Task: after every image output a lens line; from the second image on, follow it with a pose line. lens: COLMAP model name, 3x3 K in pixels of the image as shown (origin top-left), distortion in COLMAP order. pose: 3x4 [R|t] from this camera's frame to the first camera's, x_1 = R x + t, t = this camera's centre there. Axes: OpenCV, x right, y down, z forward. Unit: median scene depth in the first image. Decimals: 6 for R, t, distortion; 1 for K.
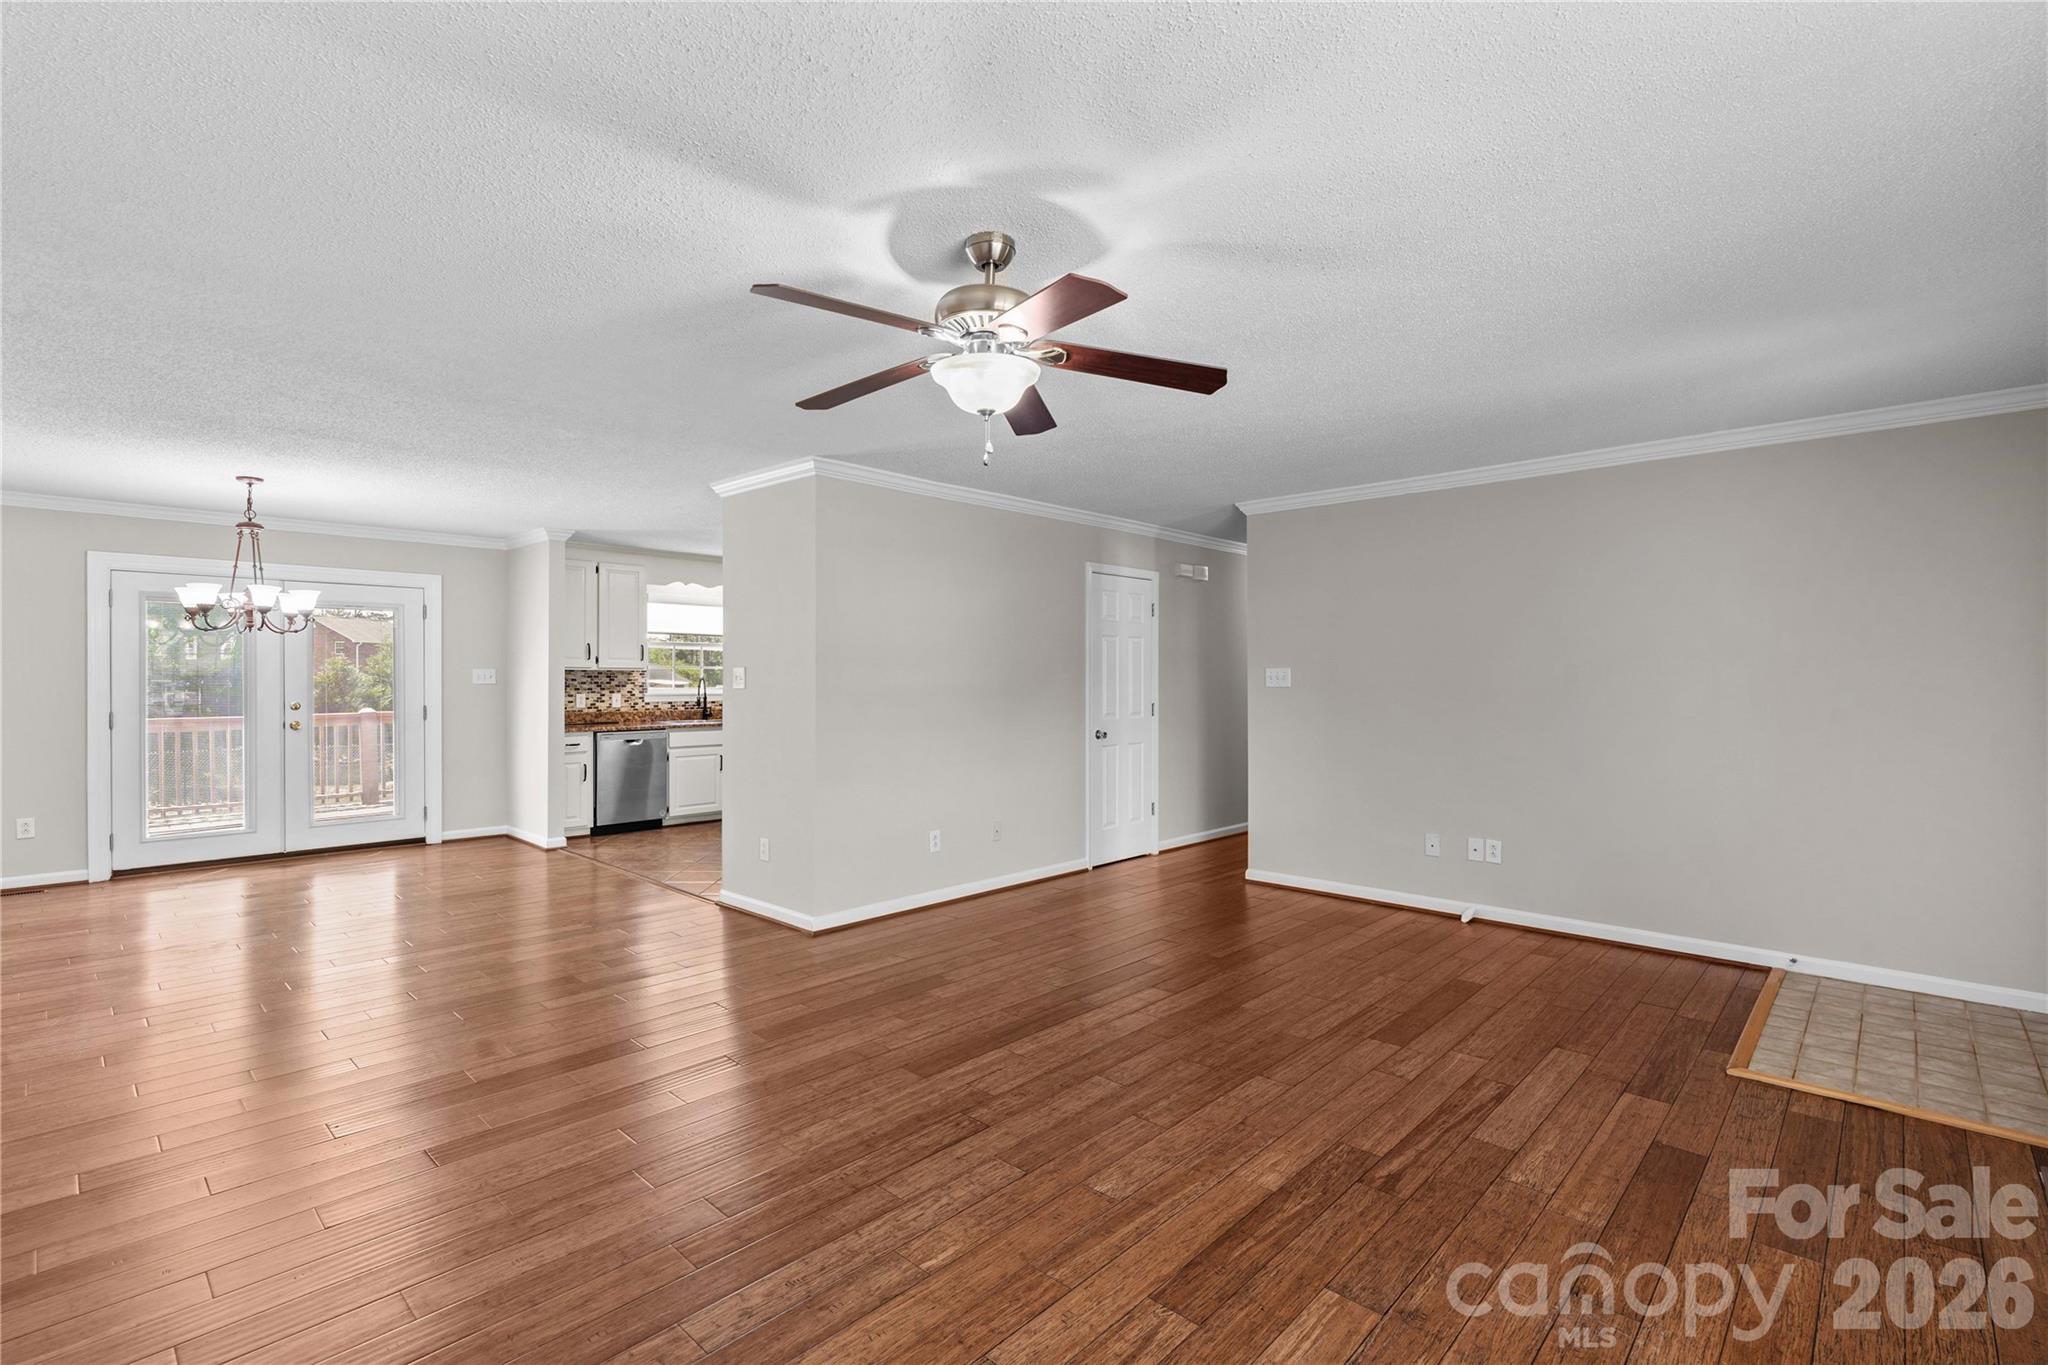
lens RADIAL K [[930.1, 0, 1021.8], [0, 930.1, 681.2], [0, 0, 1]] dist [-0.003891, -0.000296]
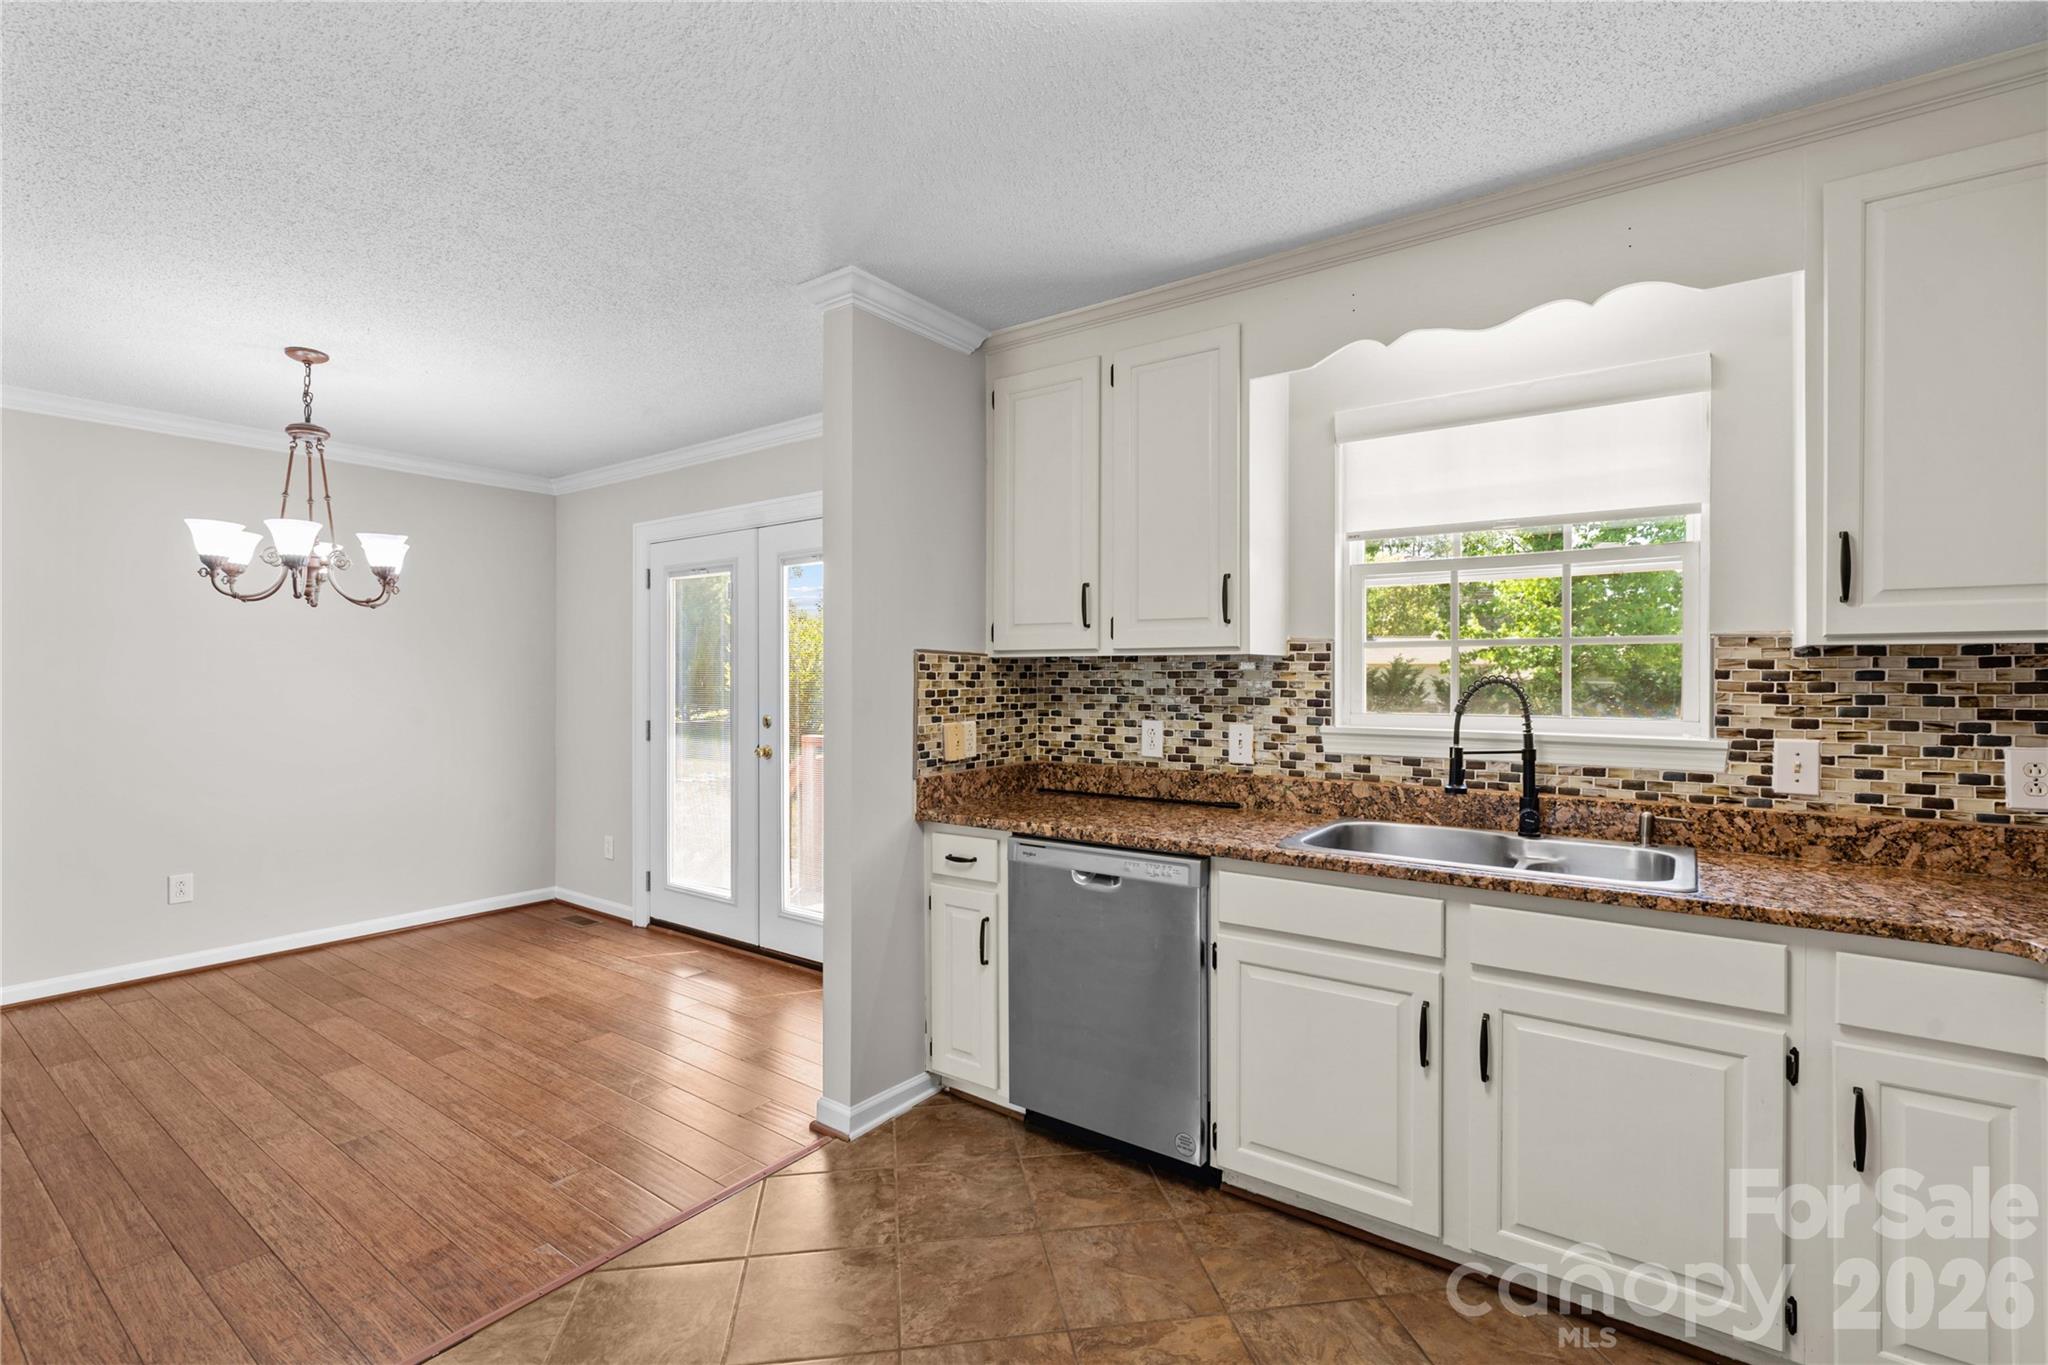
lens RADIAL K [[923.9, 0, 1016.5], [0, 923.9, 680.0], [0, 0, 1]] dist [-0.000792, 0.000441]
pose [[0.123808, 0.000501, -0.992306, -0.173077], [-0.004963, 0.999988, -0.000114, -0.003931], [0.992294, 0.004939, 0.123809, 1.457666]]
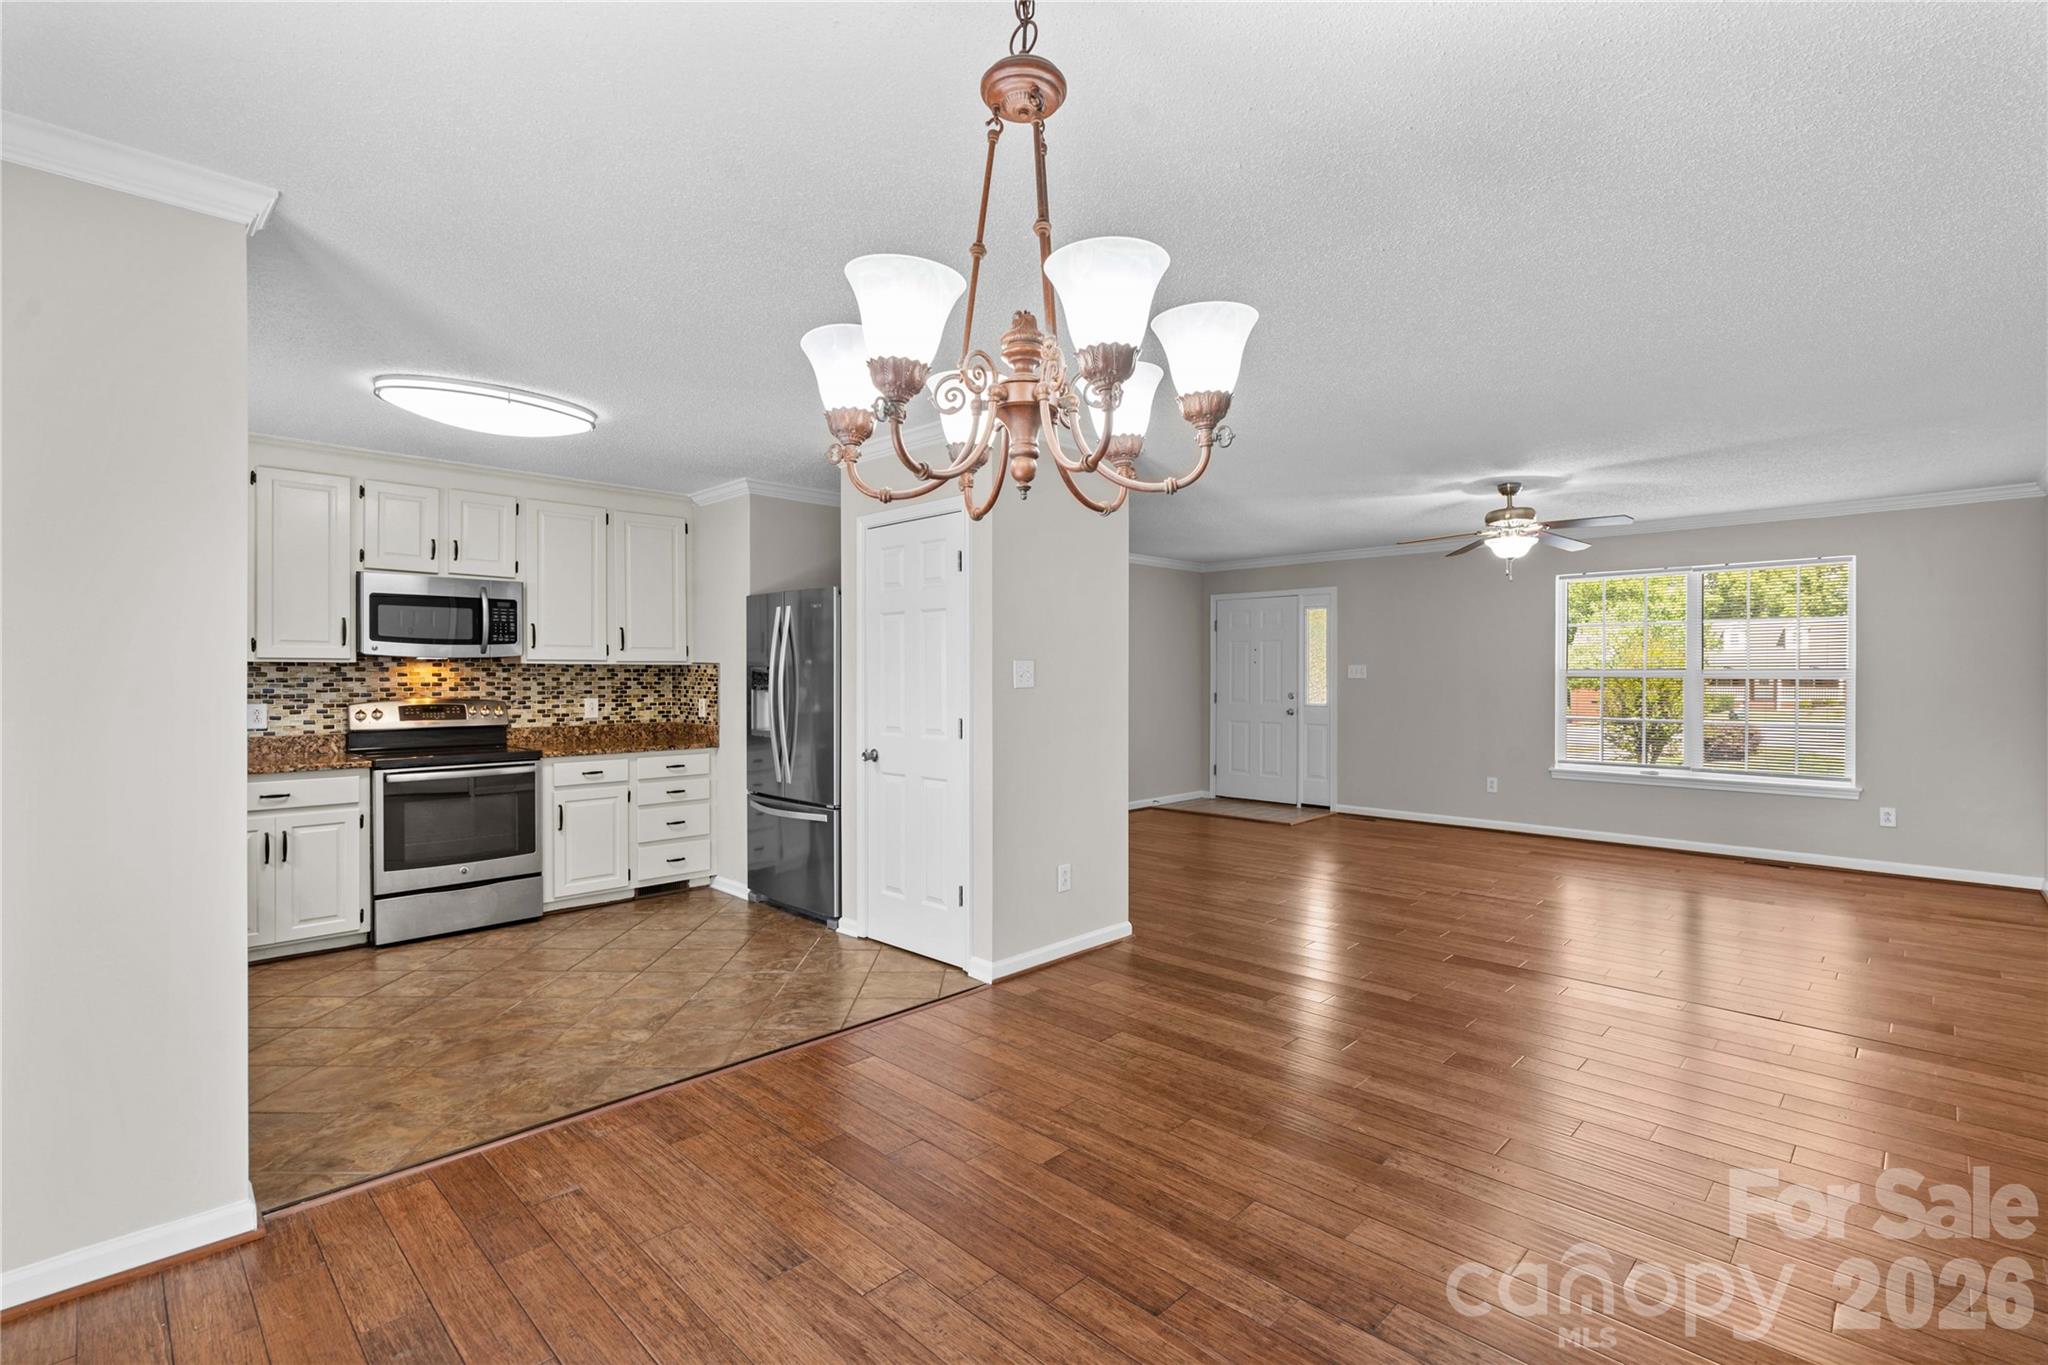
lens RADIAL K [[934.5, 0, 1019.9], [0, 934.5, 679.2], [0, 0, 1]] dist [-0.000982, 0.000541]
pose [[0.023458, -0.007644, 0.999696, -1.146462], [0.004656, 0.999961, 0.007537, -0.005016], [-0.999714, 0.004478, 0.023493, 1.042594]]
